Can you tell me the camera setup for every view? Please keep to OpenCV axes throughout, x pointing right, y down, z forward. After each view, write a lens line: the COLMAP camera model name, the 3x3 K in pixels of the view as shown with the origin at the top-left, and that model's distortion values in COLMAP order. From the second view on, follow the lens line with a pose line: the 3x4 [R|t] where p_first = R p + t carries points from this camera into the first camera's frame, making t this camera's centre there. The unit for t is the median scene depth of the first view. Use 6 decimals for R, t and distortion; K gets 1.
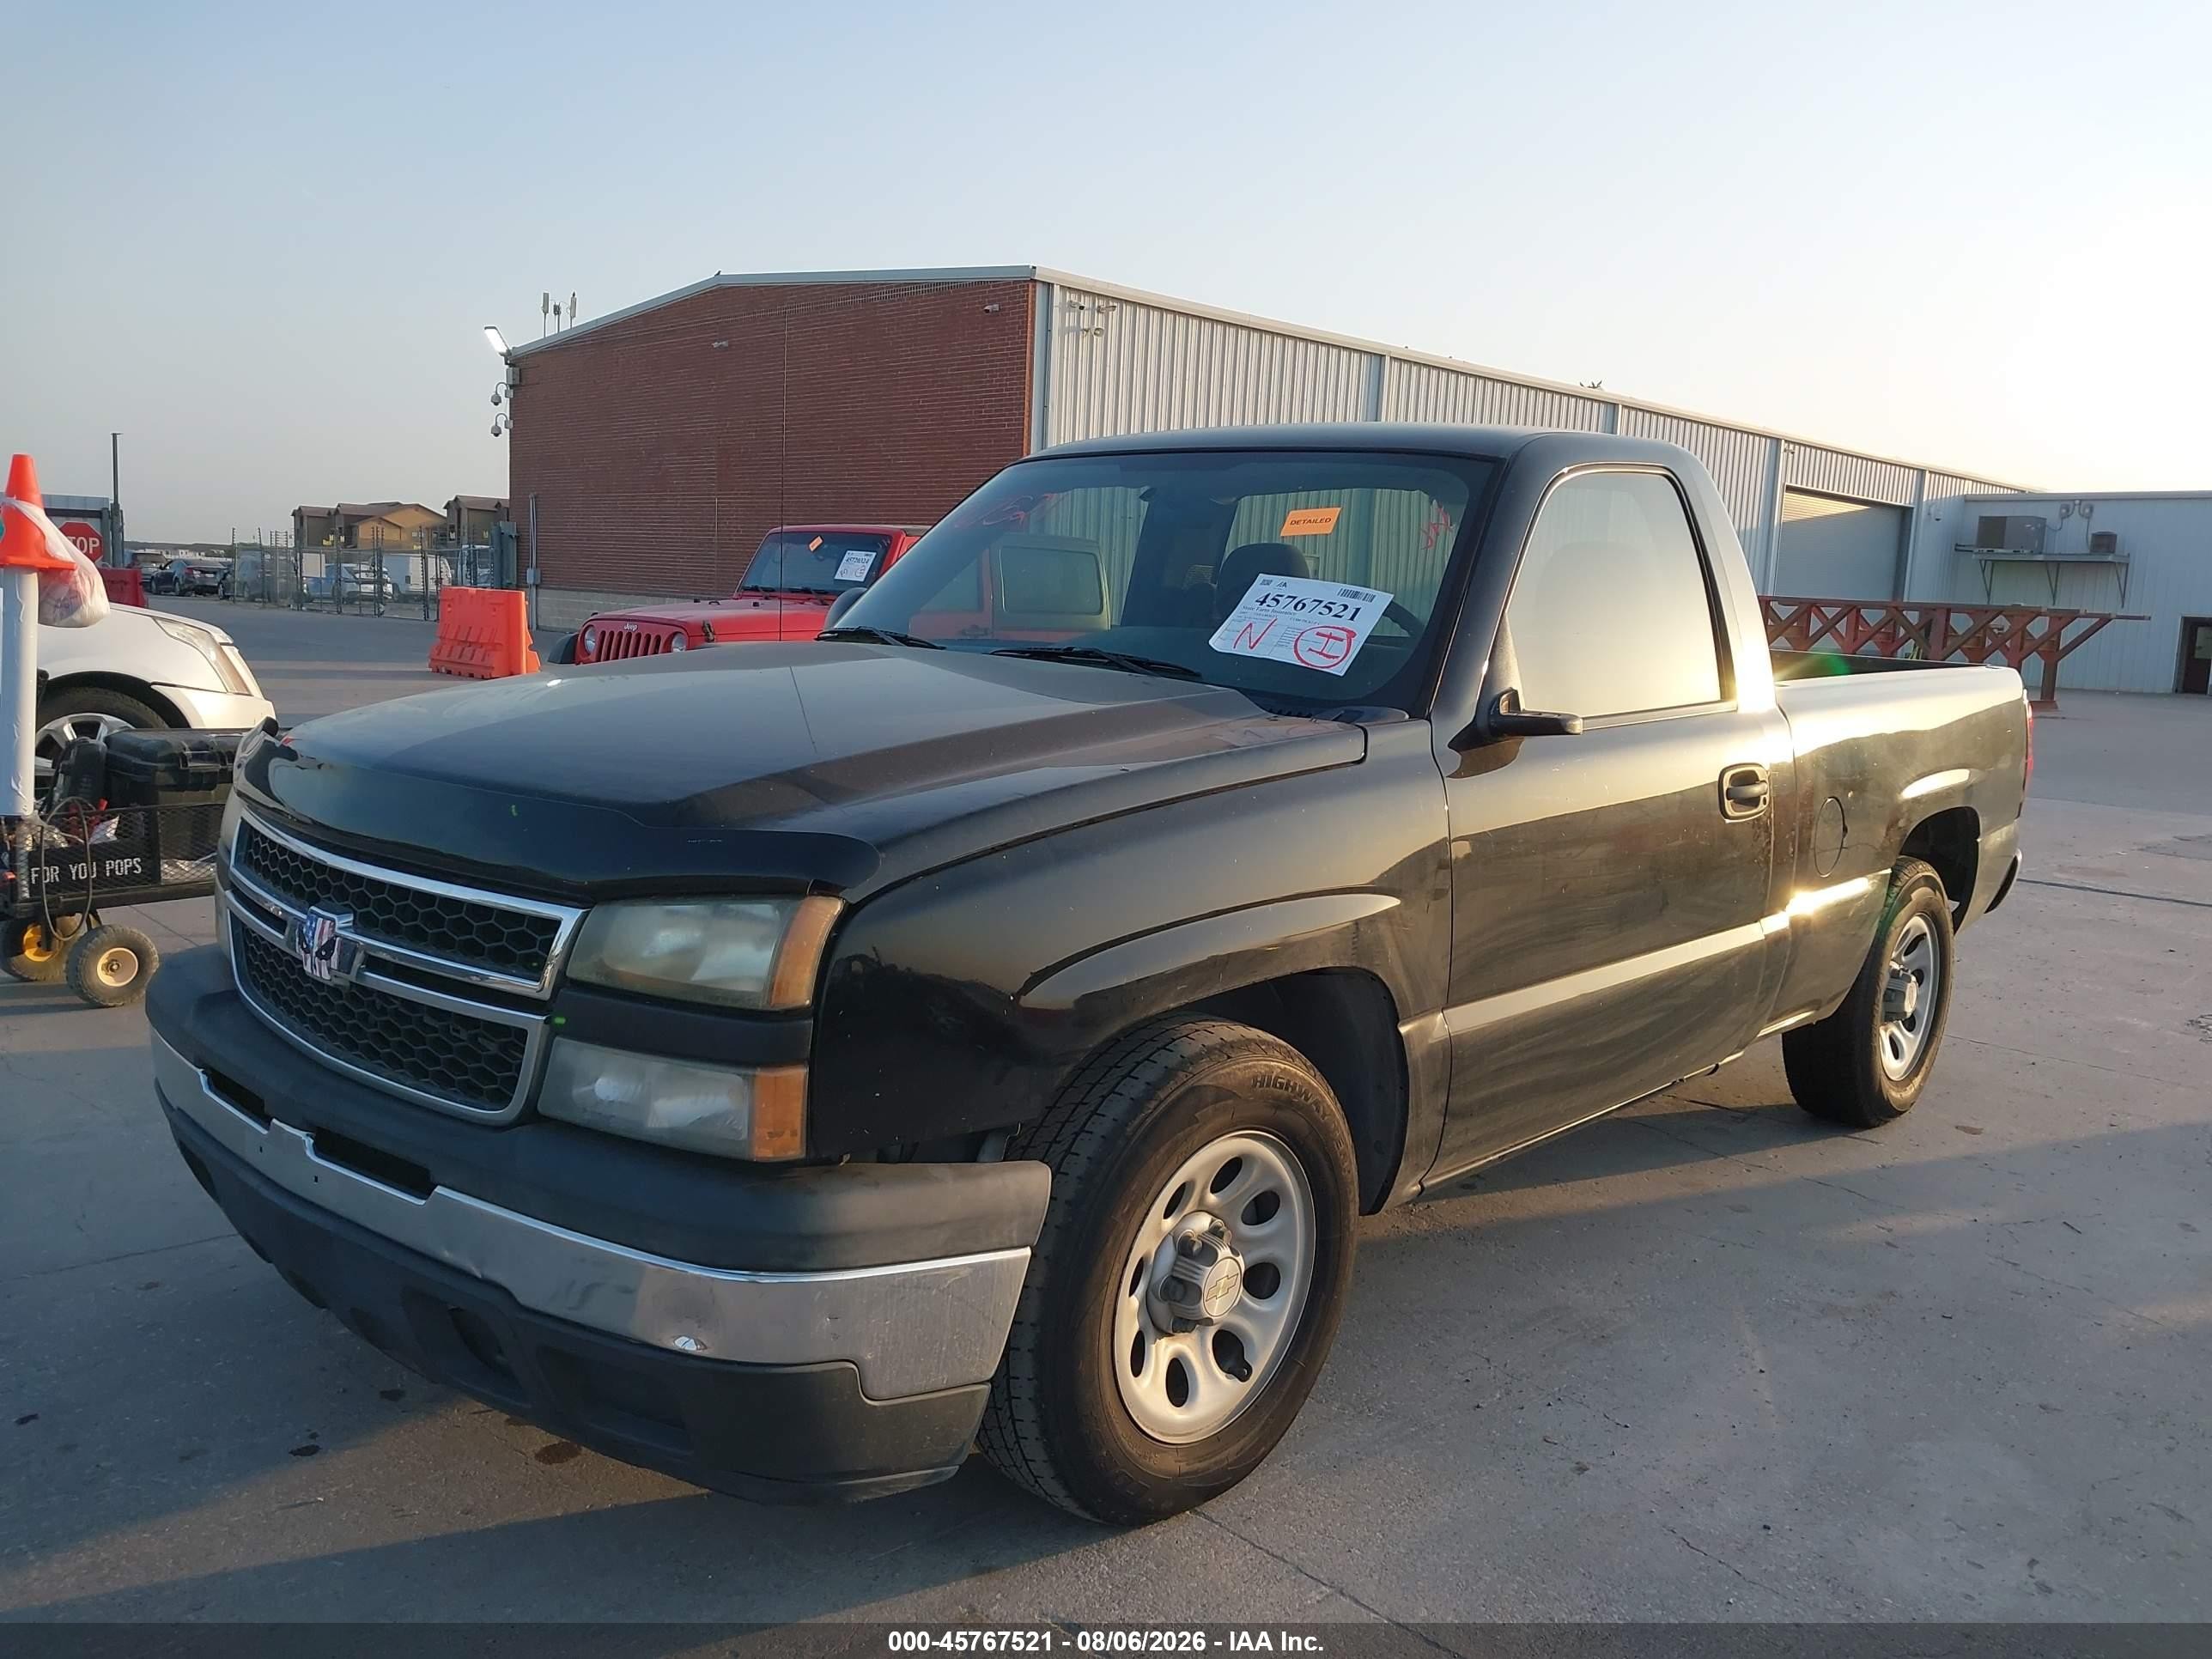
lens RADIAL K [[1751.6, 0, 1108.8], [0, 1751.6, 824.3], [0, 0, 1]] dist [0.039044, -0.059812]
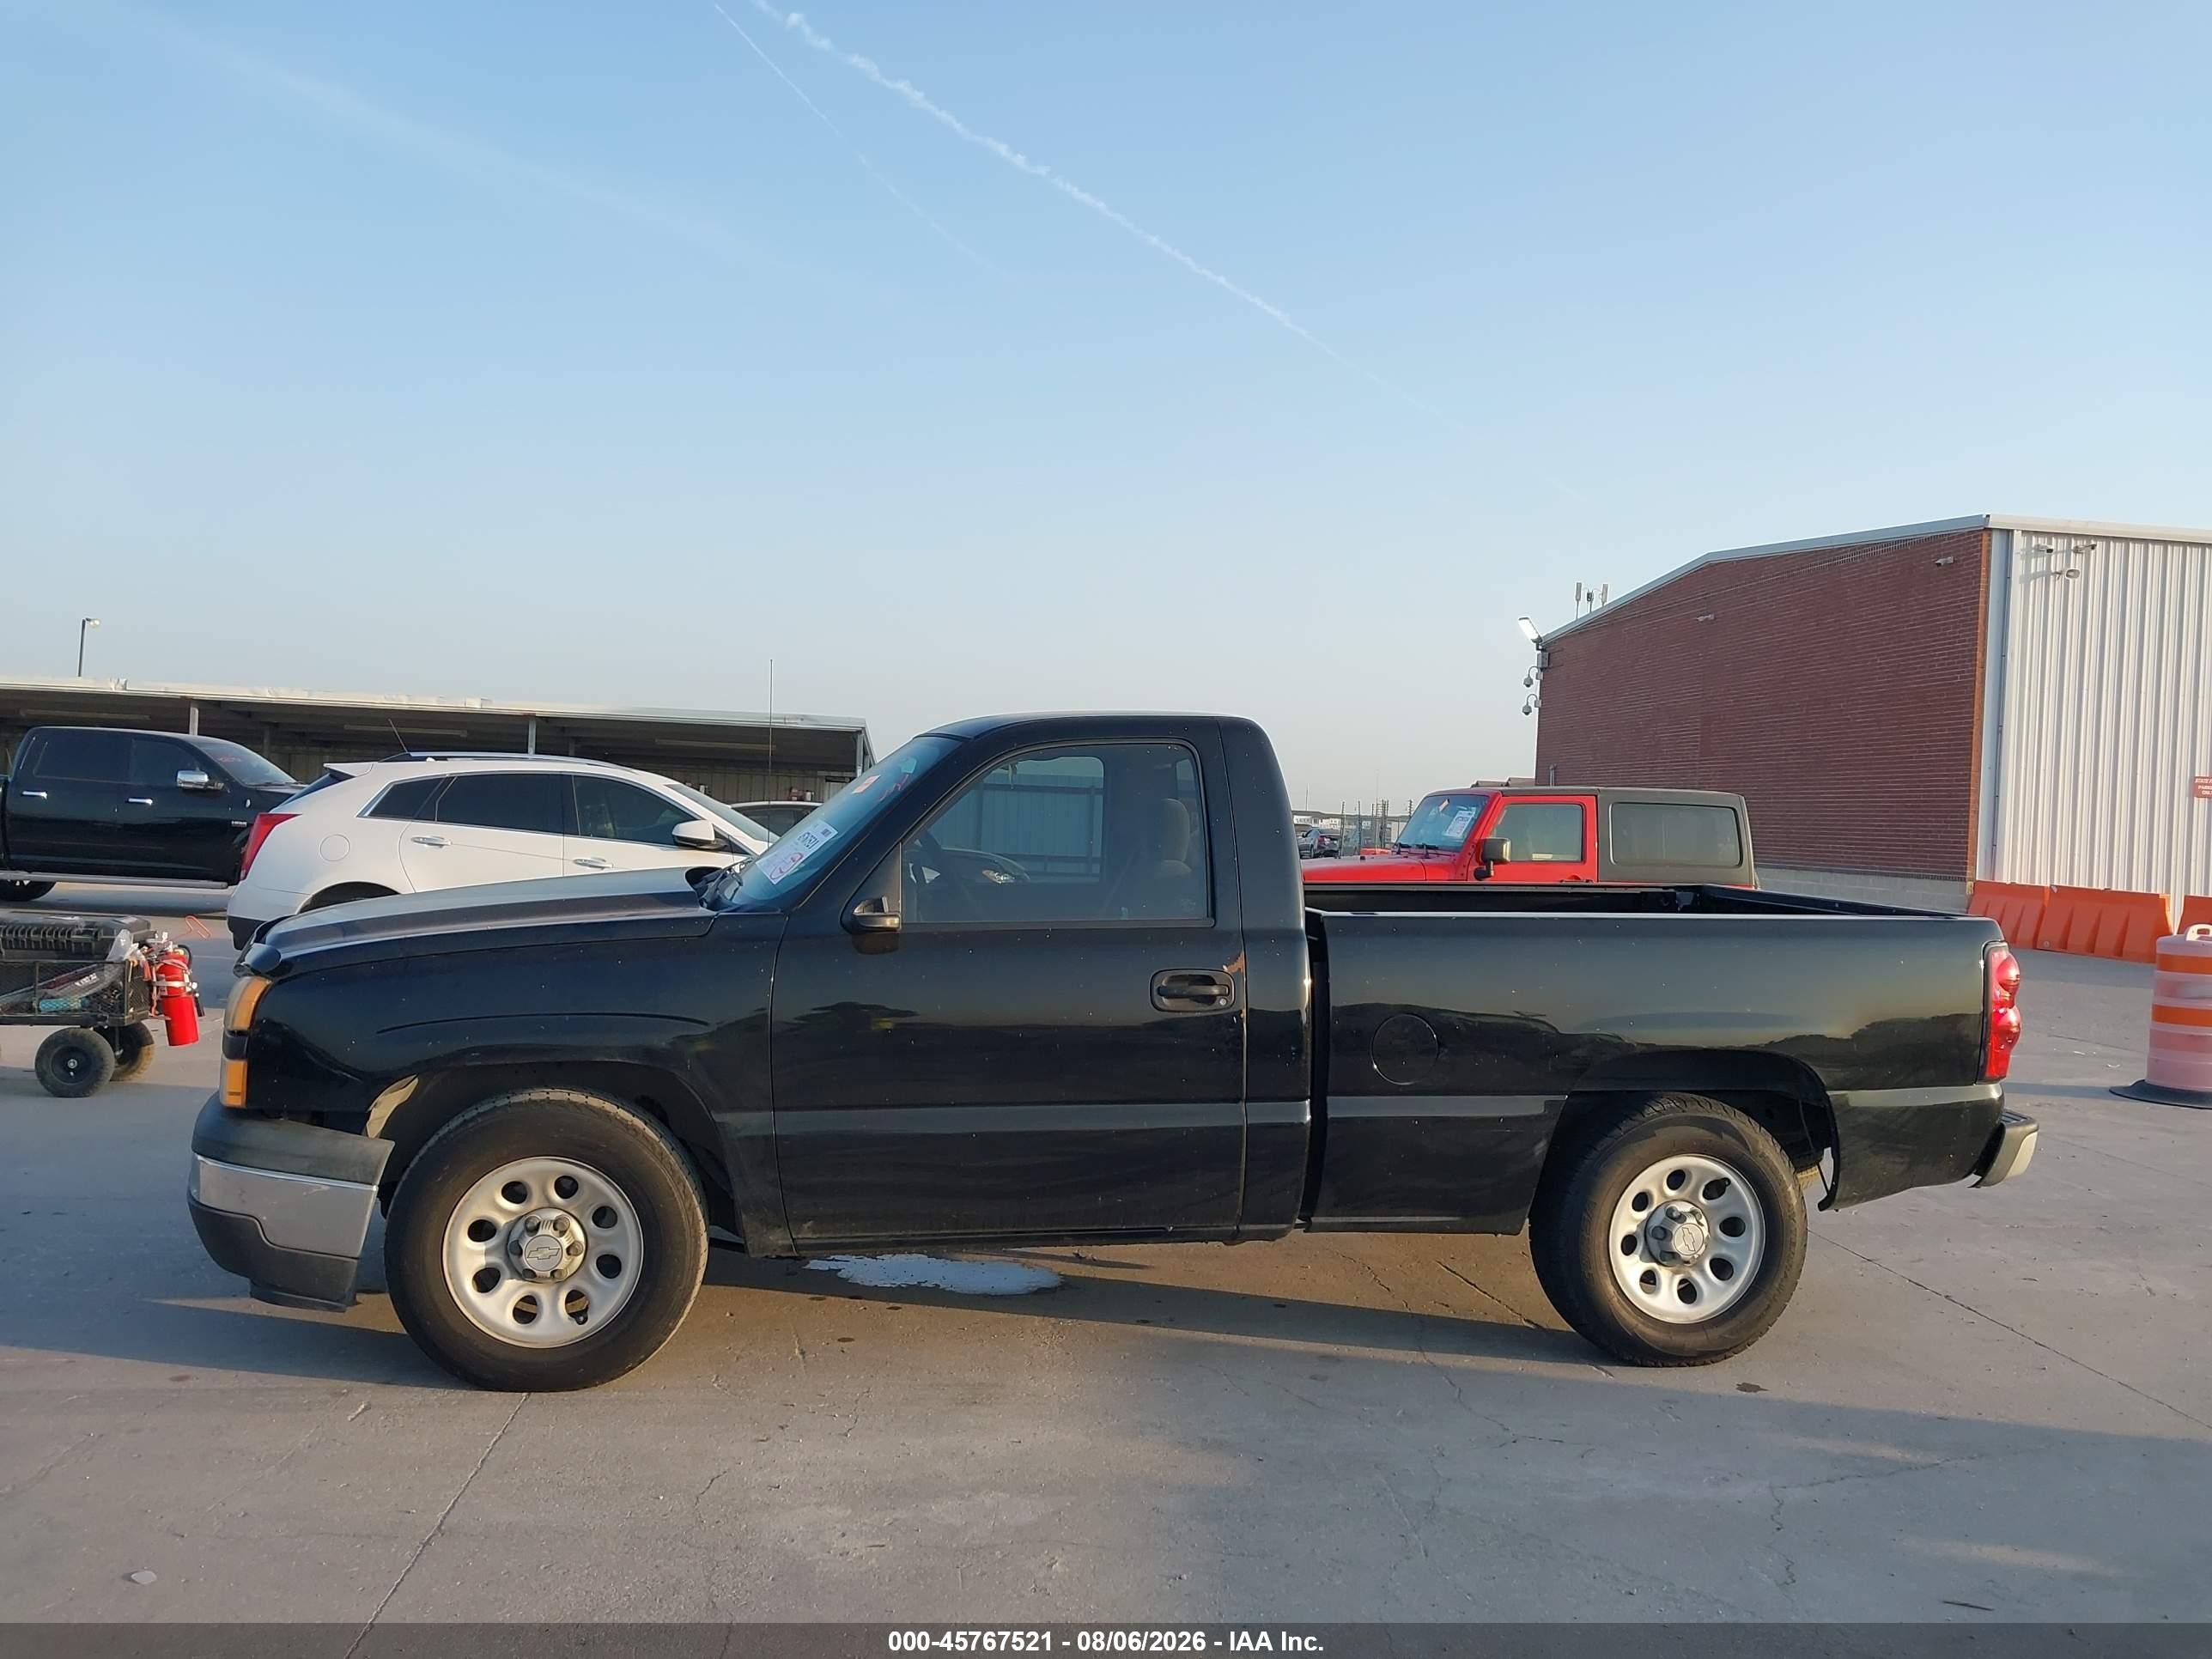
lens RADIAL K [[1751.6, 0, 1117.9], [0, 1751.6, 823.4], [0, 0, 1]] dist [0.039044, -0.059812]
pose [[0.797693, -0.006883, -0.603024, 0.147974], [-0.084484, 0.988799, -0.123043, 0.002889], [0.597116, 0.149096, 0.788177, -0.001869]]
